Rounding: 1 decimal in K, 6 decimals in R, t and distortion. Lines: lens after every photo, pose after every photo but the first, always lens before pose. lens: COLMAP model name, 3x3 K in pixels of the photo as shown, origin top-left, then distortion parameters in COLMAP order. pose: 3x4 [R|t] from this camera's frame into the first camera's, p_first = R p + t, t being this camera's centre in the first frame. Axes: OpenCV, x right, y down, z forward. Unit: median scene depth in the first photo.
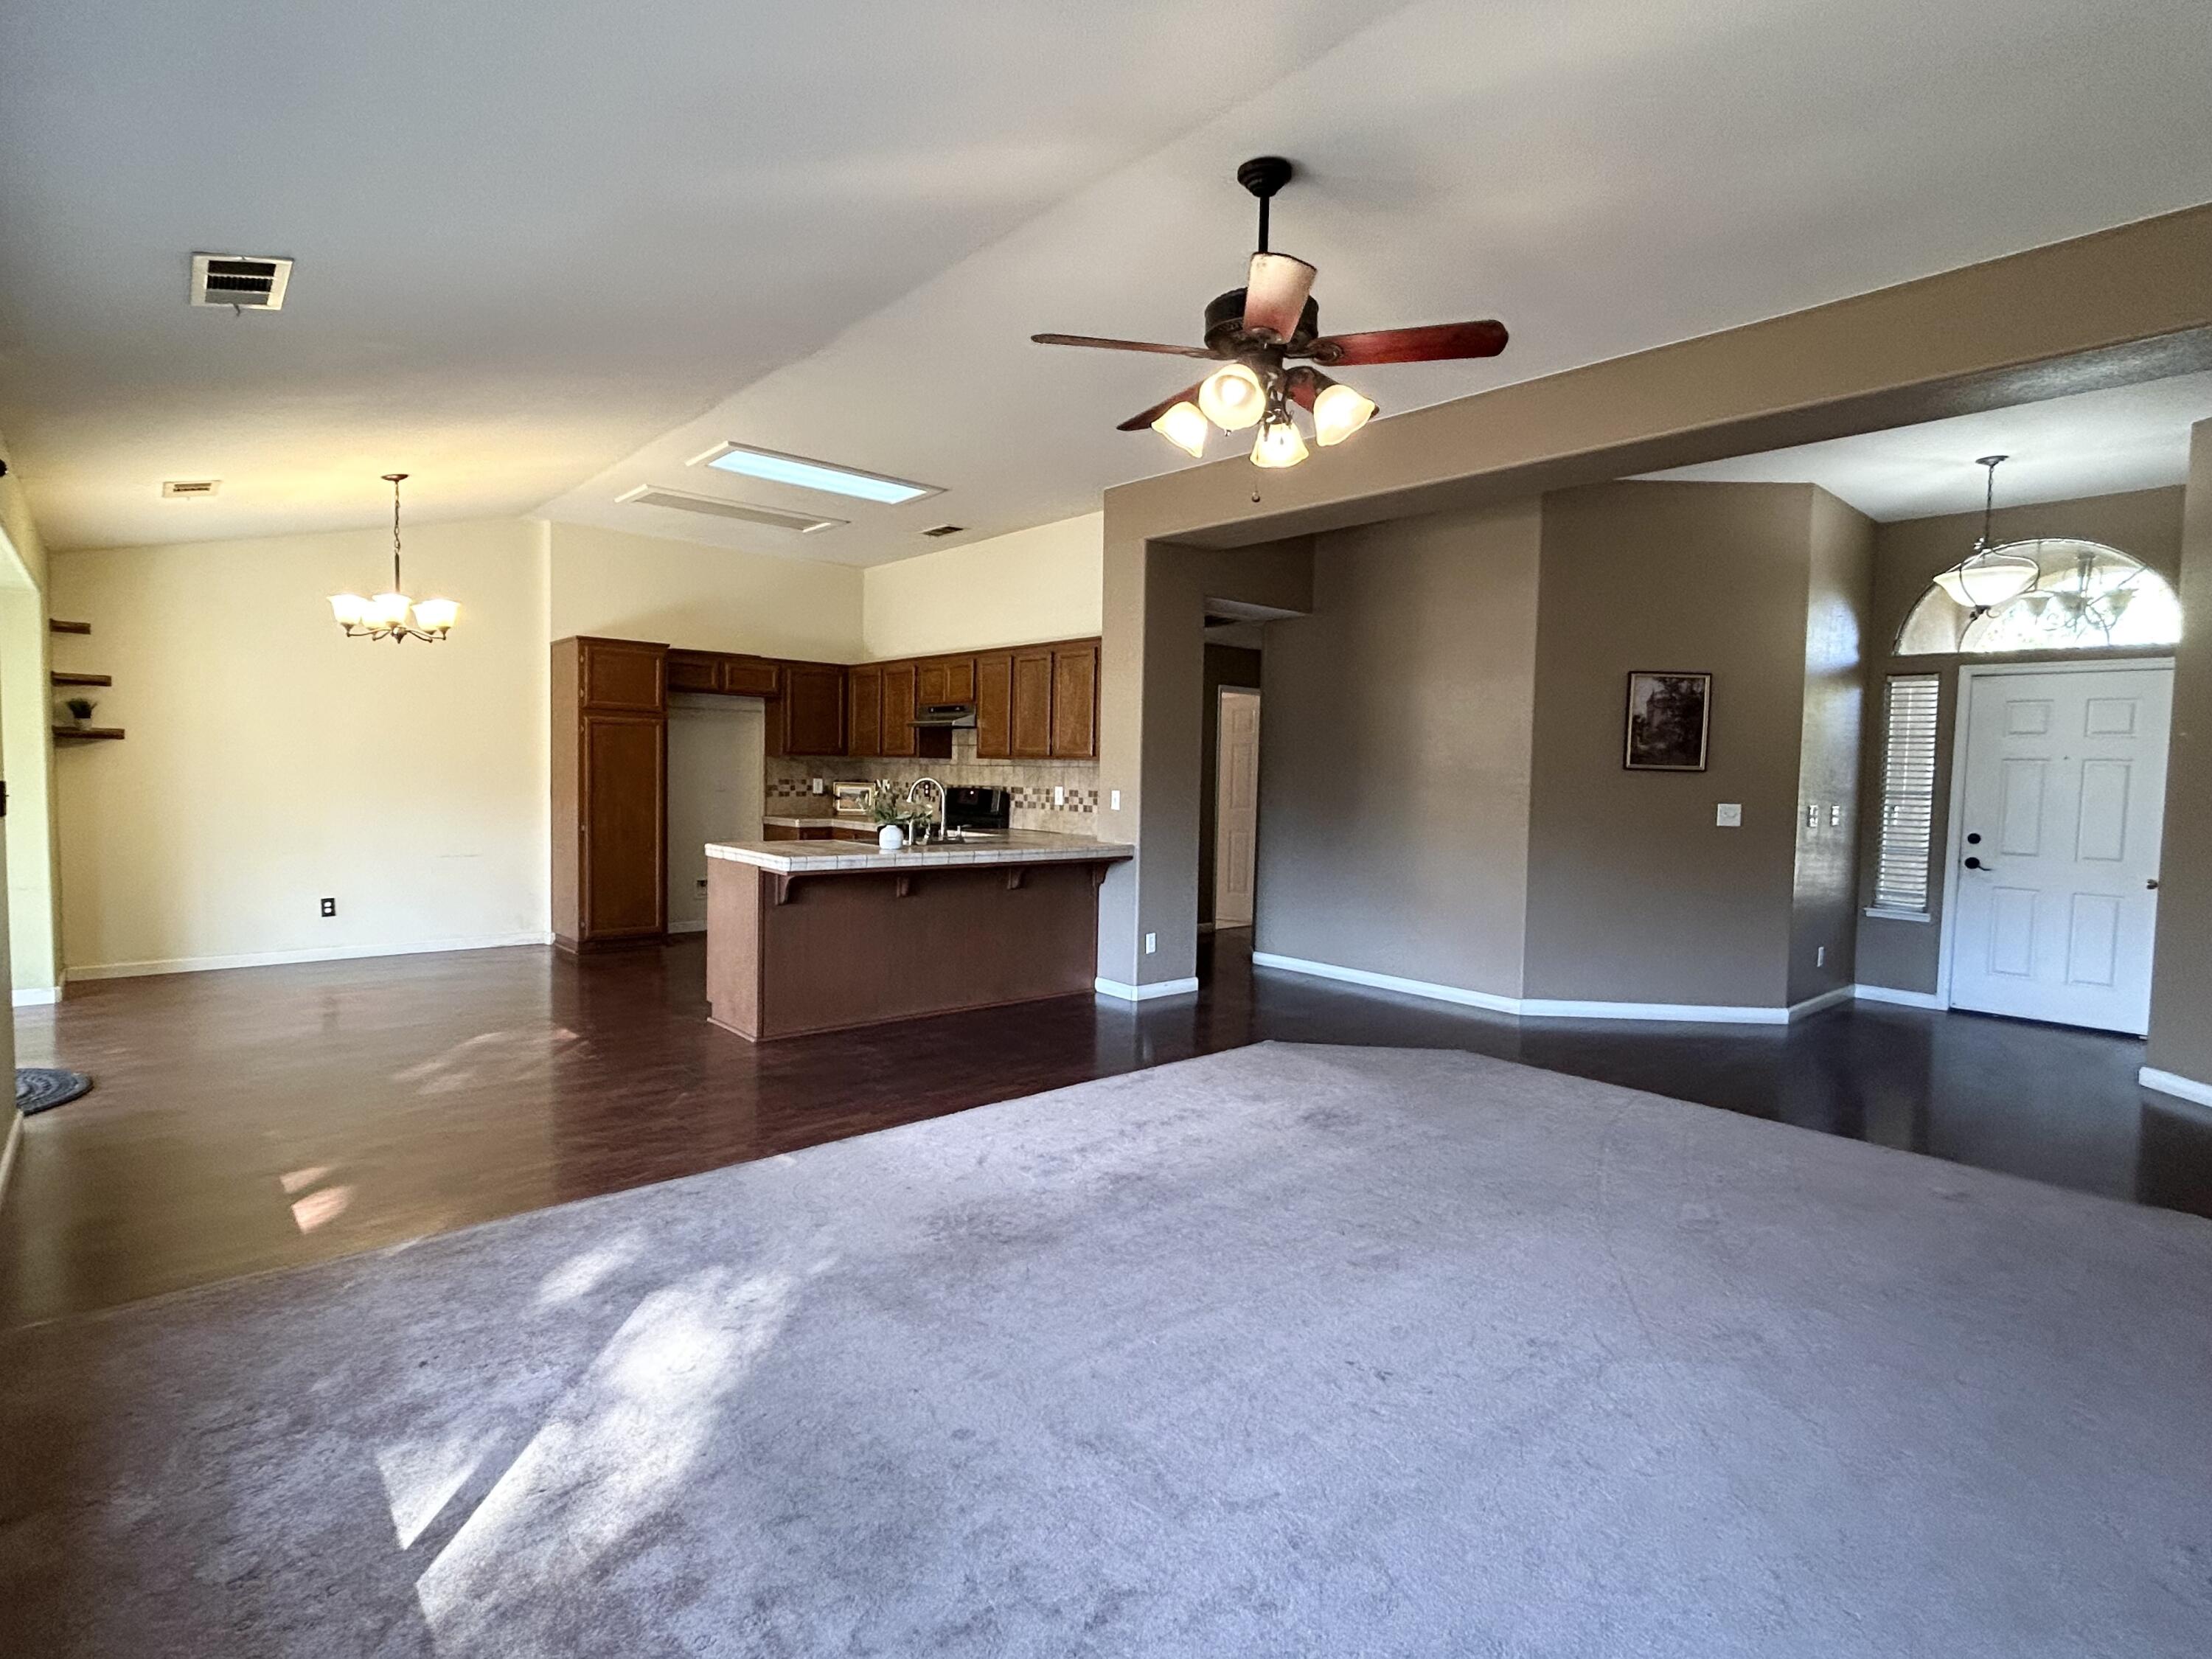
lens RADIAL K [[1100.8, 0, 1104.2], [0, 1100.8, 827.1], [0, 0, 1]] dist [-0.004703, -0.000221]
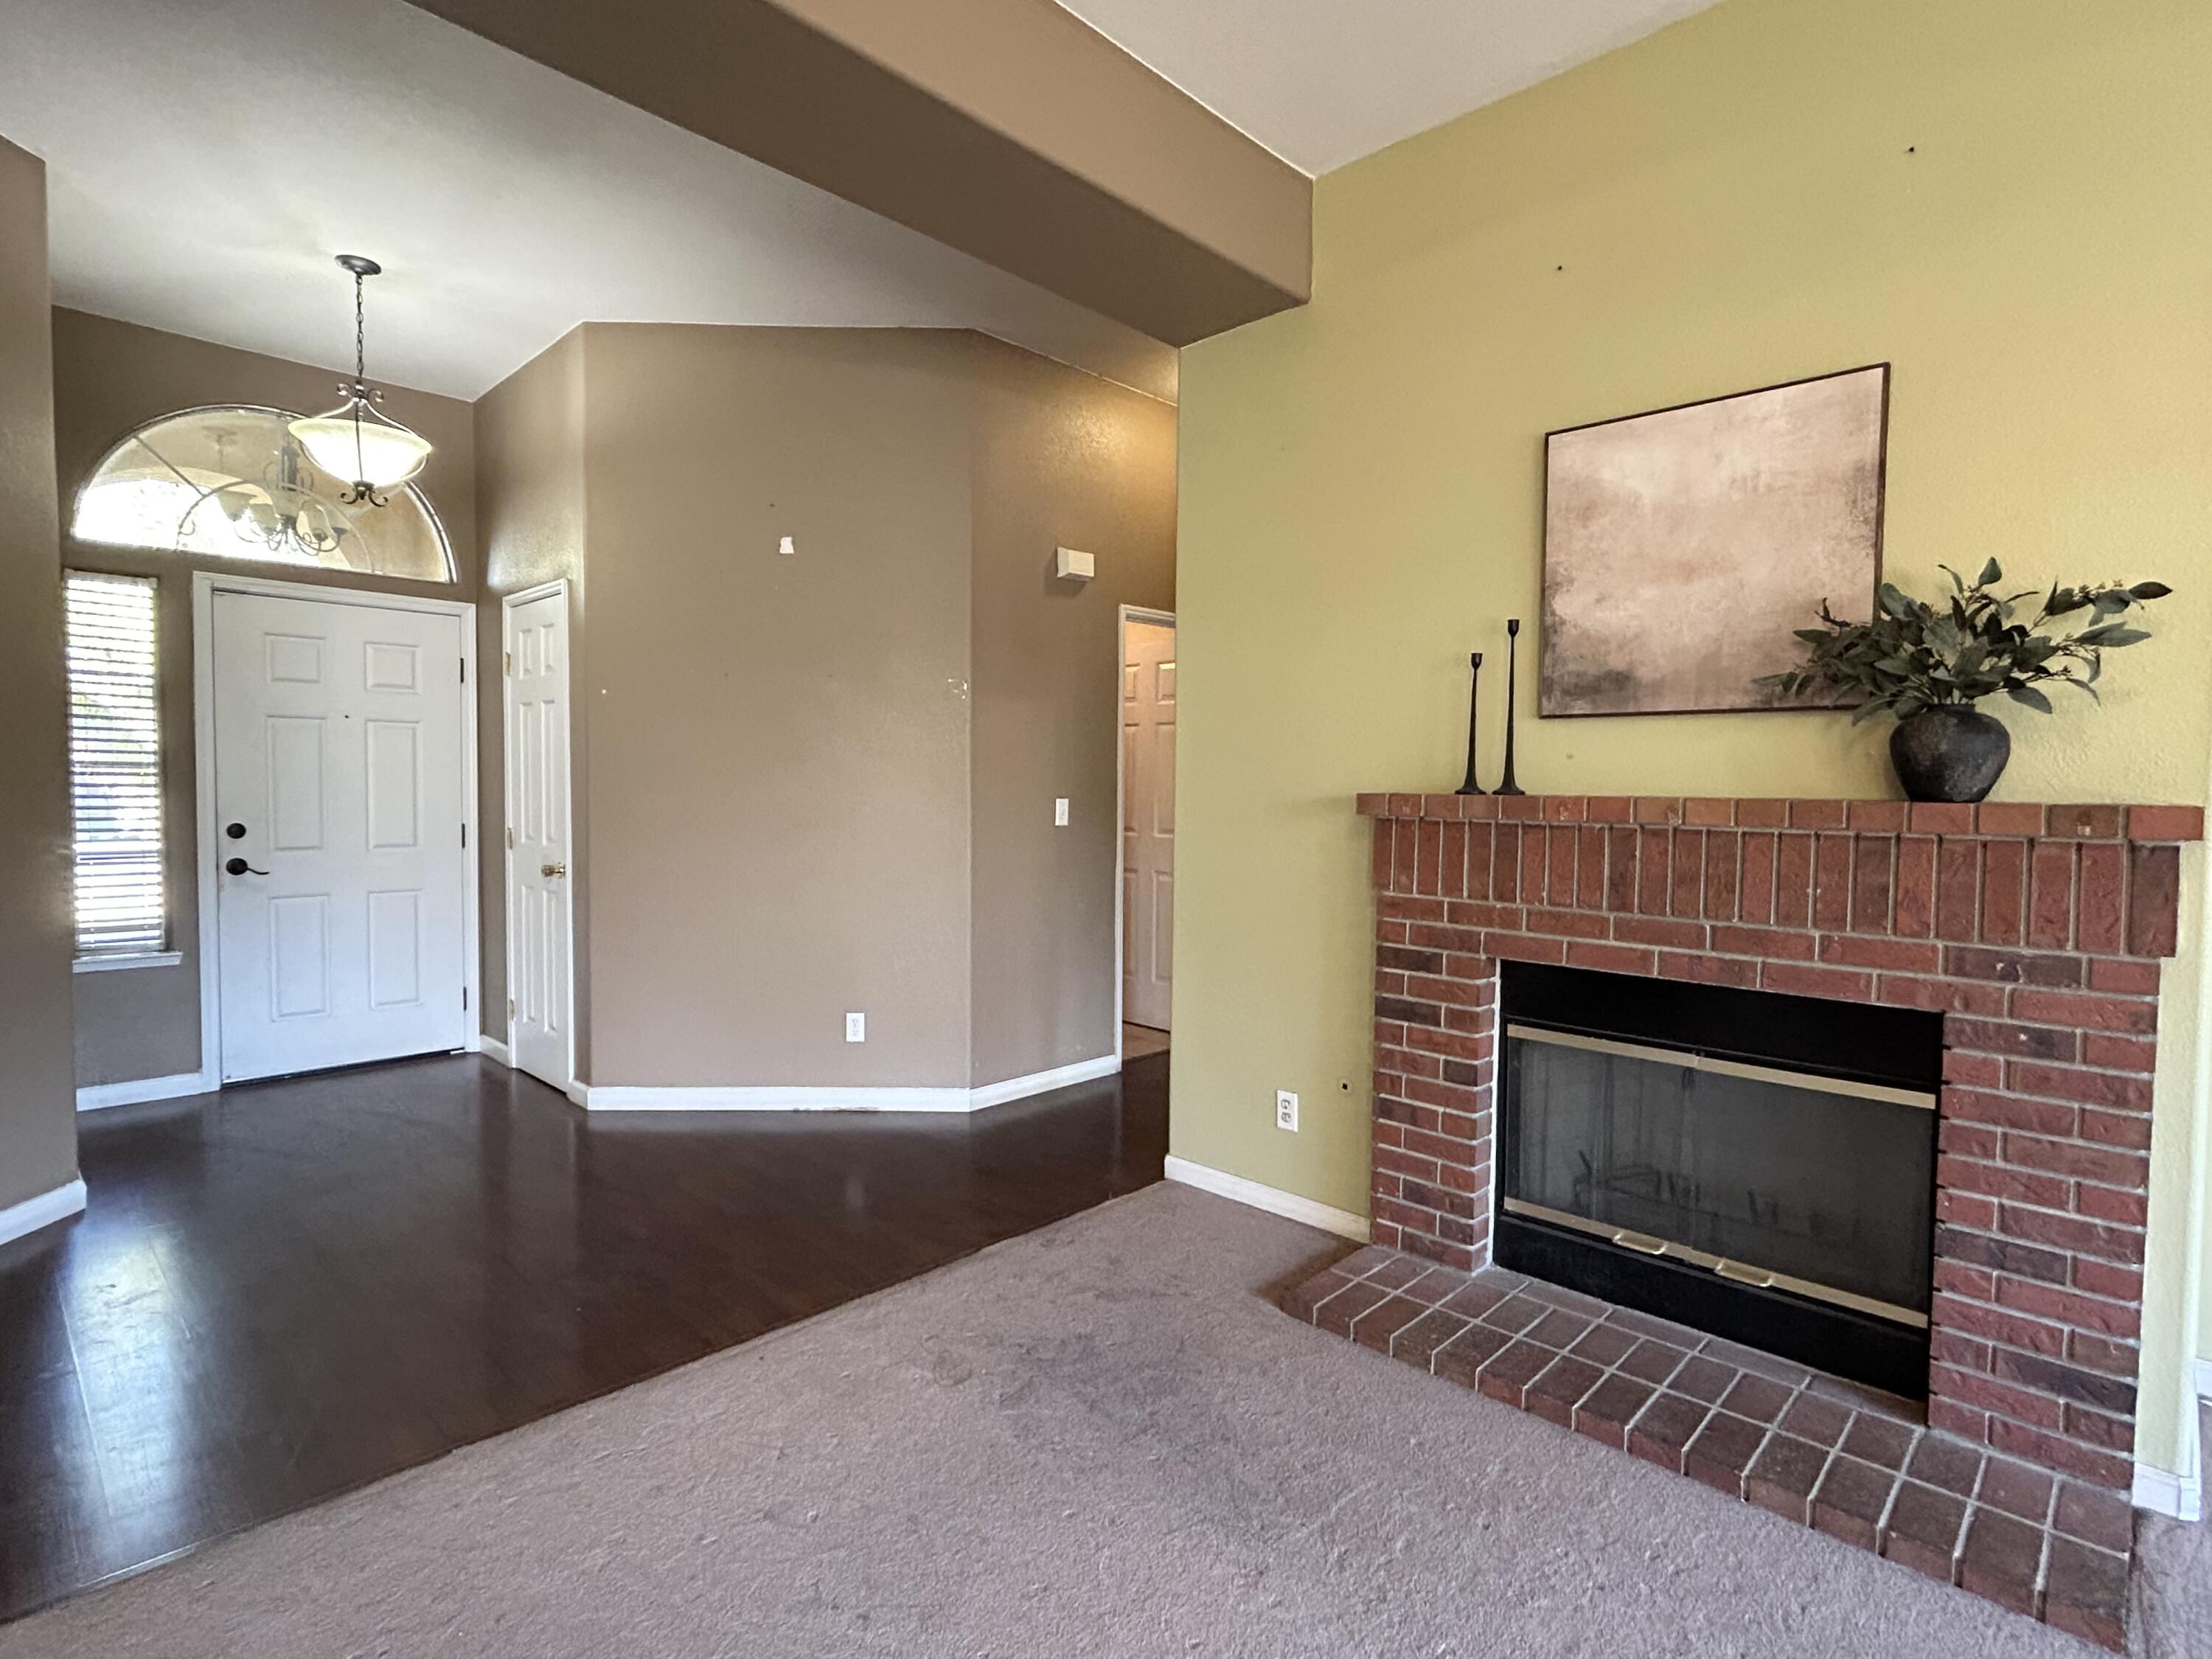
lens RADIAL K [[1100.8, 0, 1114.8], [0, 1100.8, 823.3], [0, 0, 1]] dist [-0.004703, -0.000221]
pose [[-0.081787, -0.063752, 0.994609, 0.070122], [0.039107, 0.996978, 0.067120, -0.018445], [-0.995882, 0.044386, -0.079047, 0.509732]]
